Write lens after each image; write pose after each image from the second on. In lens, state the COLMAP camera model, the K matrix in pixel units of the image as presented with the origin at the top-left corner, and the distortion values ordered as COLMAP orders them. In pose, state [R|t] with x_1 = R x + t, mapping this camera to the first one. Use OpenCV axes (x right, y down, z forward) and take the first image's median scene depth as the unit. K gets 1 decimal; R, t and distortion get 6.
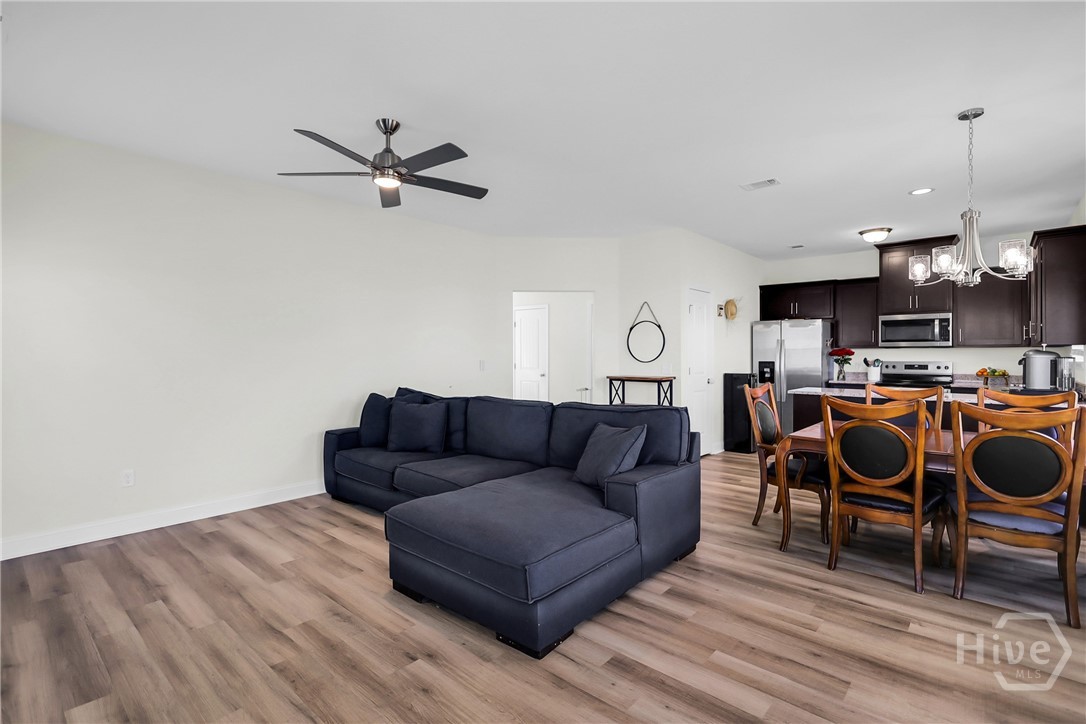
lens RADIAL K [[500.1, 0, 538.4], [0, 500.1, 356.6], [0, 0, 1]] dist [-0.011373, -0.000157]
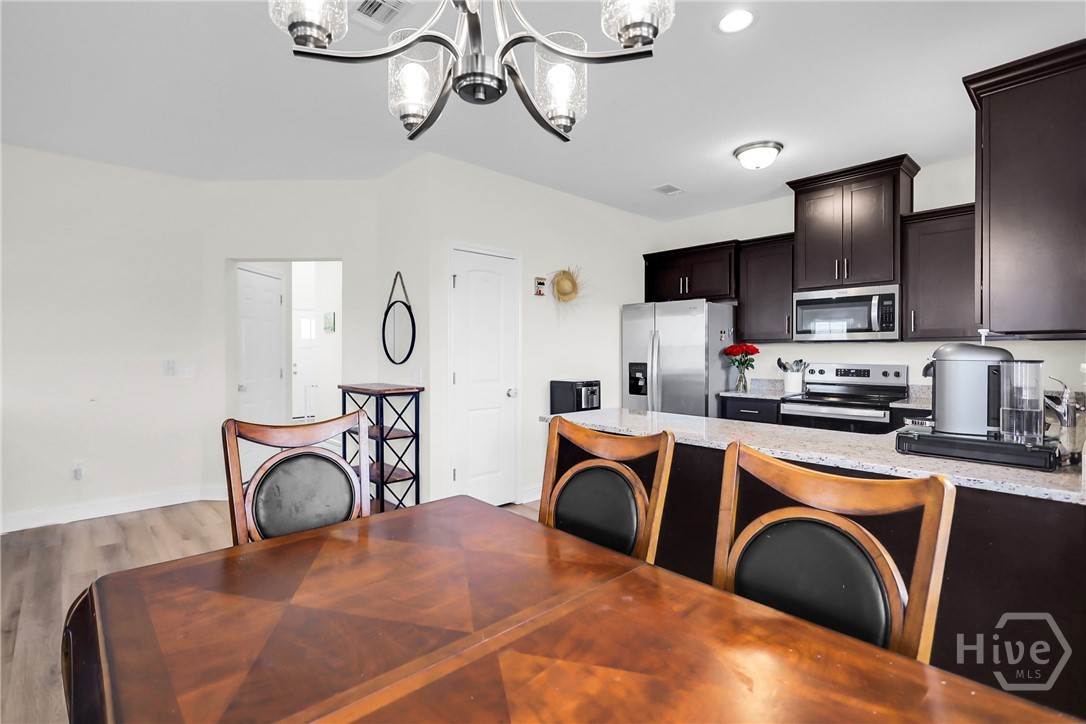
lens RADIAL K [[500.1, 0, 546.9], [0, 500.1, 362.4], [0, 0, 1]] dist [-0.011373, -0.000157]
pose [[0.996419, 0.002367, -0.084520, 0.426331], [-0.001071, 0.999881, 0.015377, -0.001711], [0.084546, -0.015232, 0.996303, 0.332615]]
